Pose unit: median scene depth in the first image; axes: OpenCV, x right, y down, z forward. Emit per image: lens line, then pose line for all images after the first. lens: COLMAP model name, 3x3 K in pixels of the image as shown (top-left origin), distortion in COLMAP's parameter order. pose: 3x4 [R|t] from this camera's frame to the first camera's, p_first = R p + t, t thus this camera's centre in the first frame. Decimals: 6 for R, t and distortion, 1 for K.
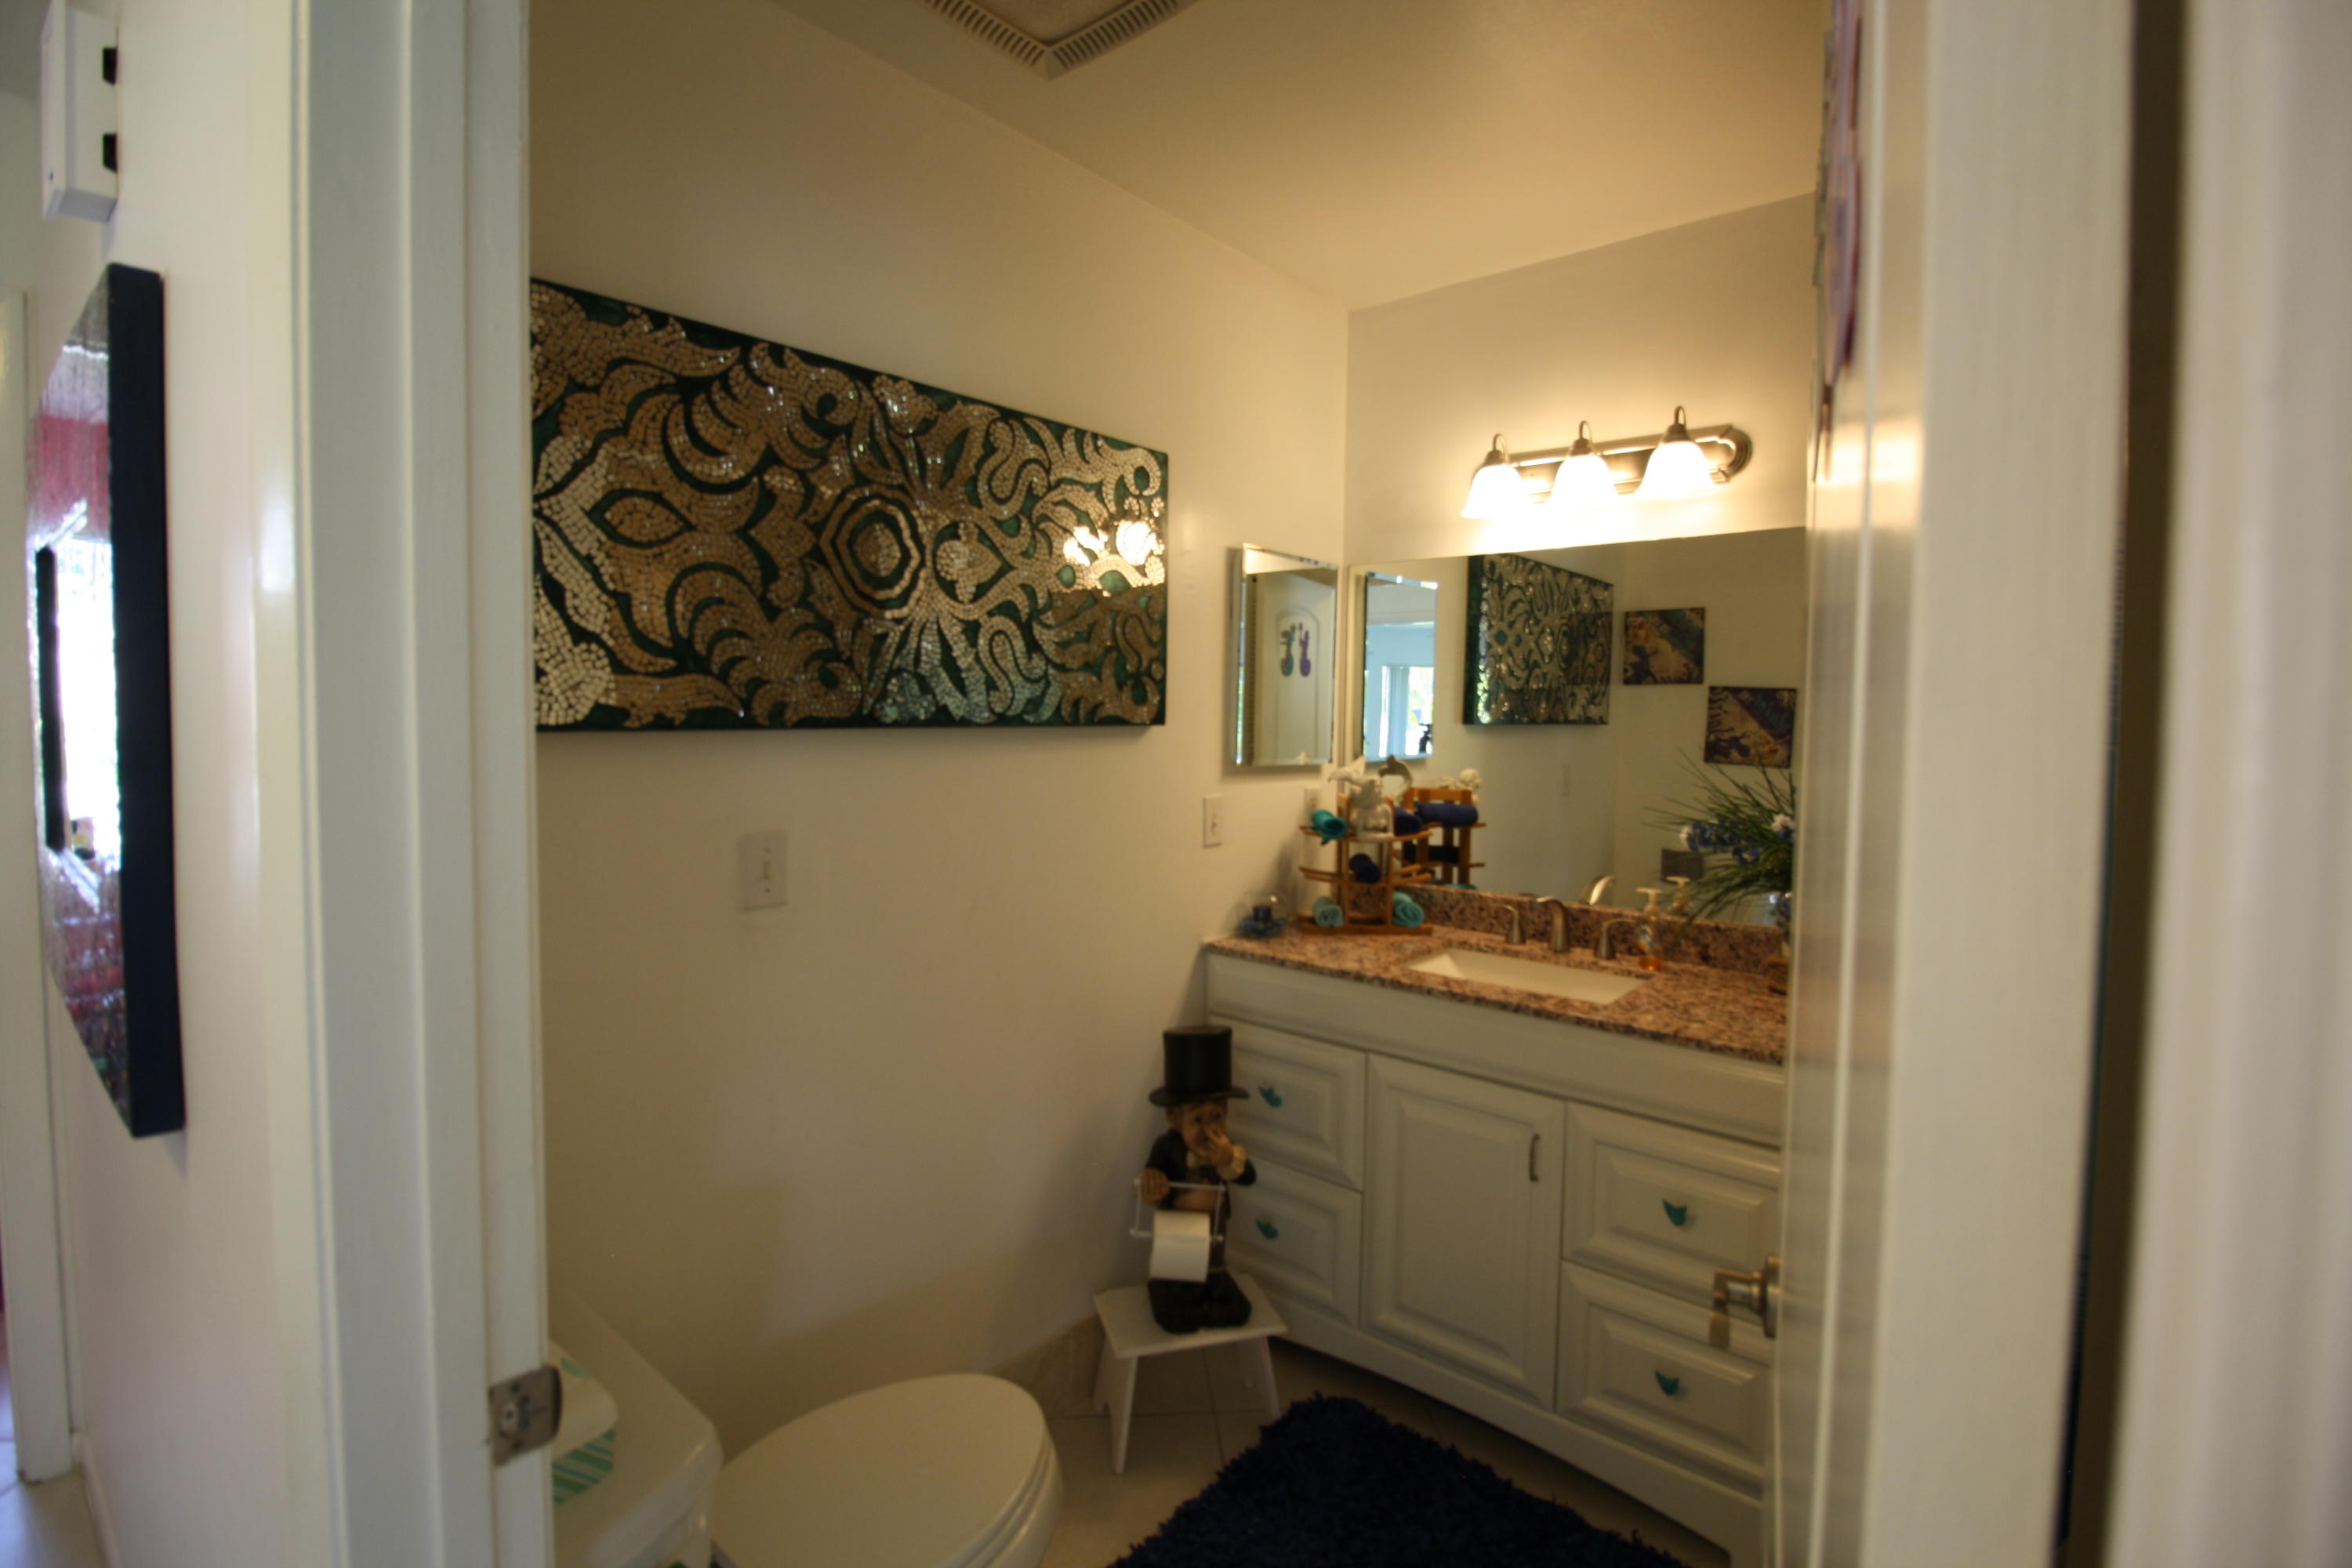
lens RADIAL K [[1137.4, 0, 1177.7], [0, 1137.4, 757.1], [0, 0, 1]] dist [0.000317, -0.011937]
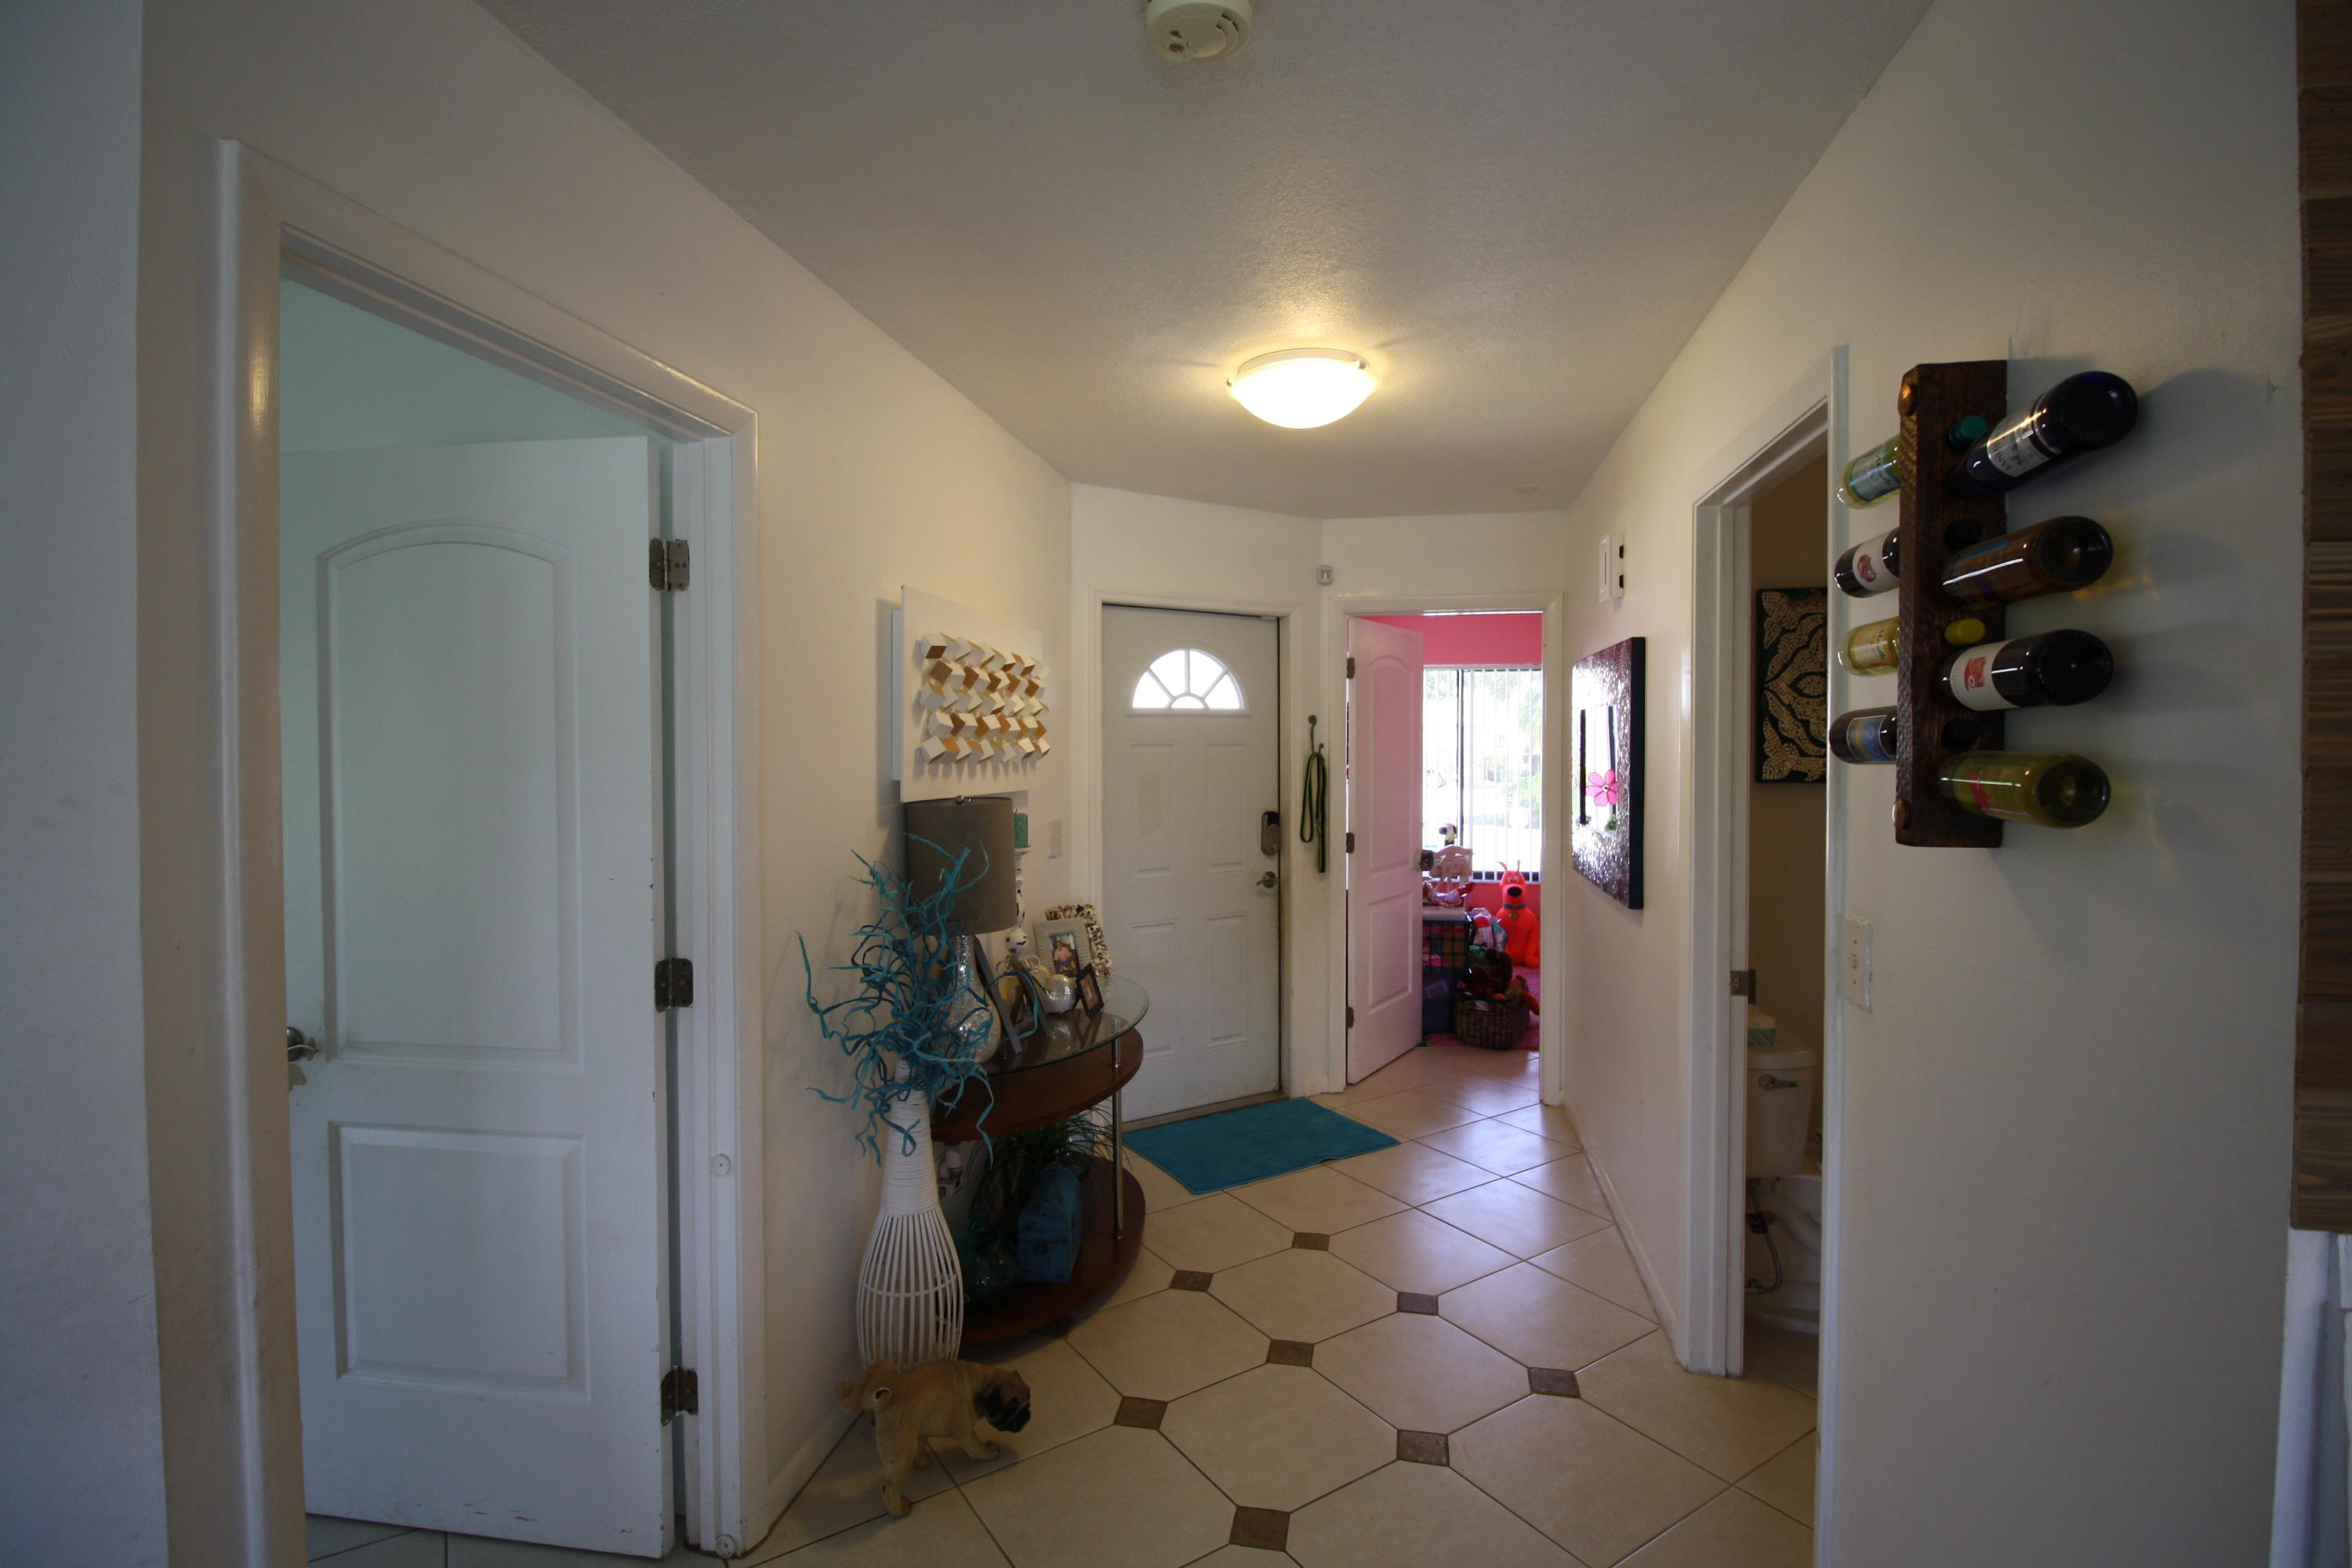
lens RADIAL K [[1100.3, 0, 1179.6], [0, 1100.3, 764.9], [0, 0, 1]] dist [0.000715, -0.018050]
pose [[0.503482, 0.001498, -0.864005, 0.760706], [-0.035398, 0.999195, -0.018895, 0.026596], [0.863281, 0.040097, 0.503129, -1.142899]]
